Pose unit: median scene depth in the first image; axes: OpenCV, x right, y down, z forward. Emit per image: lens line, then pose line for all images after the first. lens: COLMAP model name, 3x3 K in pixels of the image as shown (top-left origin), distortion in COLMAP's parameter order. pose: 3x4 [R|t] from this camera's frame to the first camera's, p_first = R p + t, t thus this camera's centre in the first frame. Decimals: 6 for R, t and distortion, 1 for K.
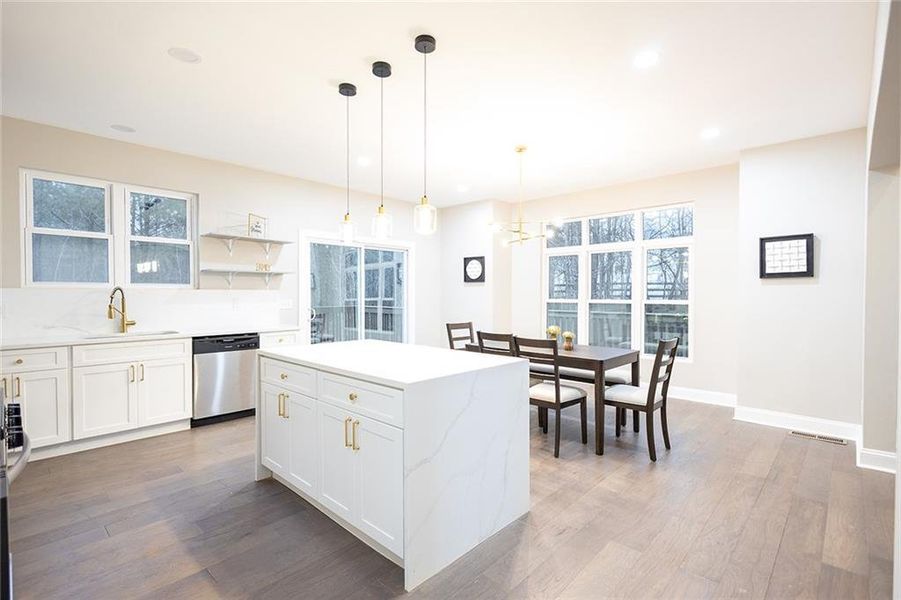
lens RADIAL K [[420.2, 0, 448.5], [0, 420.2, 301.5], [0, 0, 1]] dist [0.015847, -0.002686]
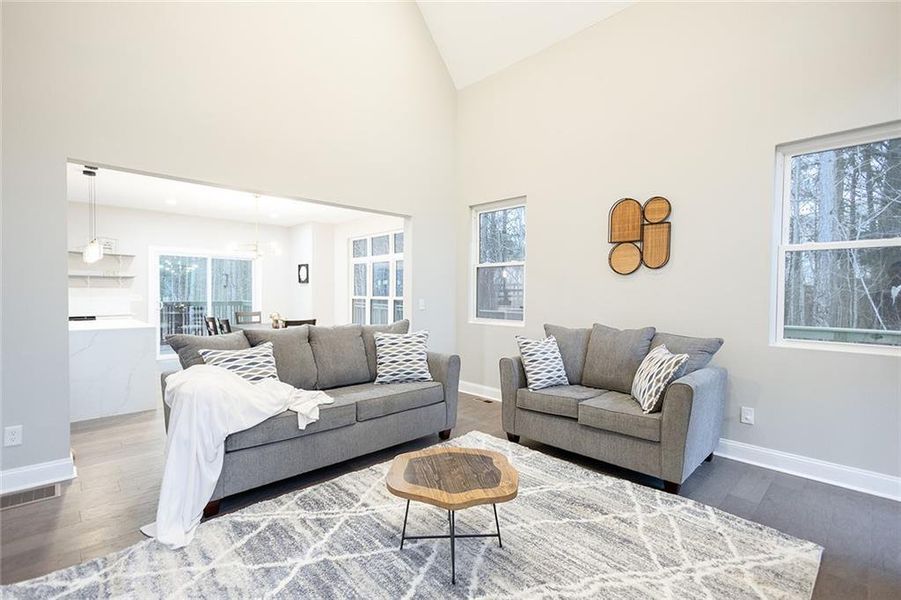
lens RADIAL K [[420.2, 0, 444.3], [0, 420.2, 294.7], [0, 0, 1]] dist [0.015847, -0.002686]
pose [[0.998877, 0.006694, -0.046894, 1.044684], [-0.007339, 0.999881, -0.013597, 0.010018], [0.046798, 0.013926, 0.998807, -0.574594]]
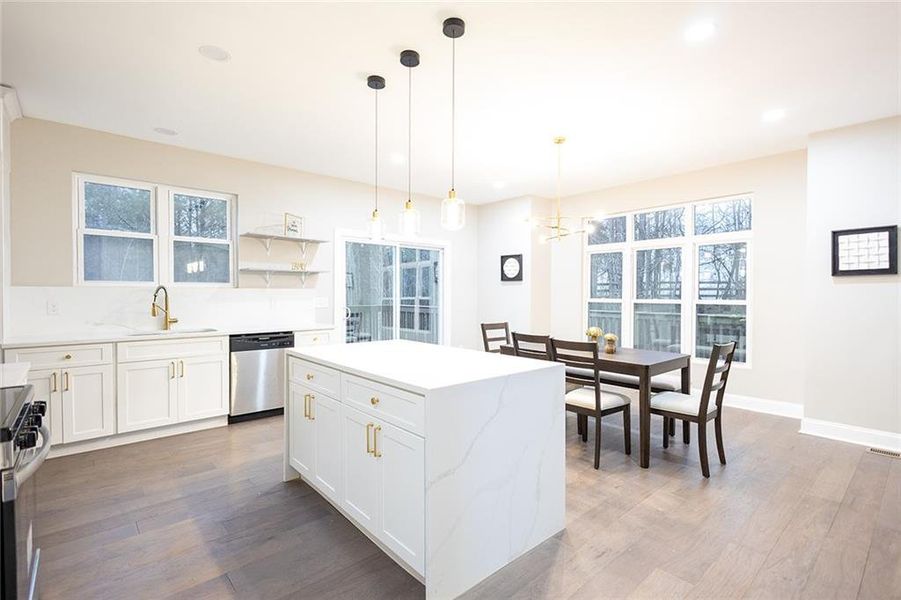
lens RADIAL K [[420.2, 0, 451.3], [0, 420.2, 300.0], [0, 0, 1]] dist [0.015847, -0.002686]
pose [[0.996065, 0.003299, -0.088559, 0.016134], [-0.003430, 0.999993, -0.001325, -0.000426], [0.088554, 0.001624, 0.996070, 0.038760]]
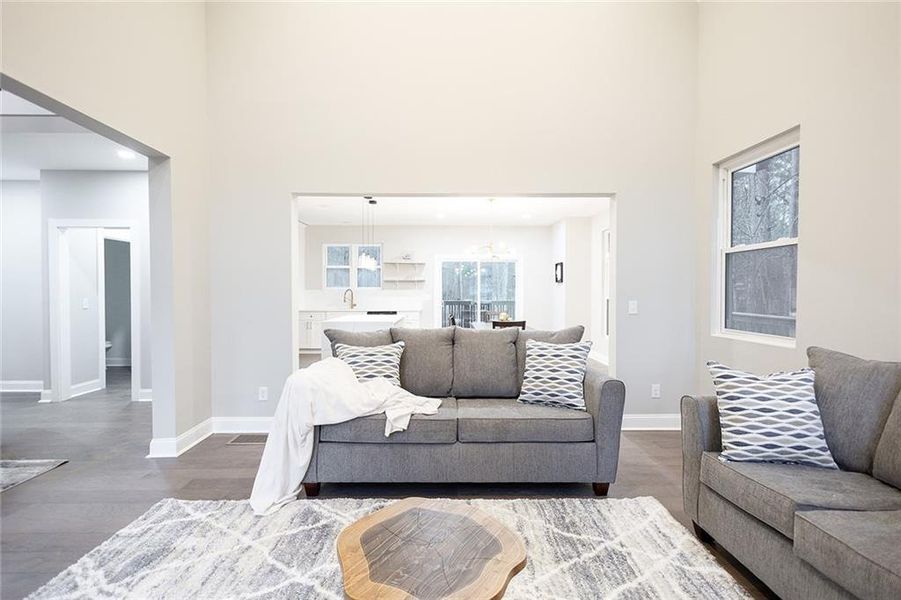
lens RADIAL K [[420.2, 0, 448.5], [0, 420.2, 295.0], [0, 0, 1]] dist [0.015847, -0.002686]
pose [[0.698225, 0.005354, -0.715858, 1.357038], [-0.013389, 0.999895, -0.005581, 0.004966], [0.715753, 0.013482, 0.698224, -0.241293]]
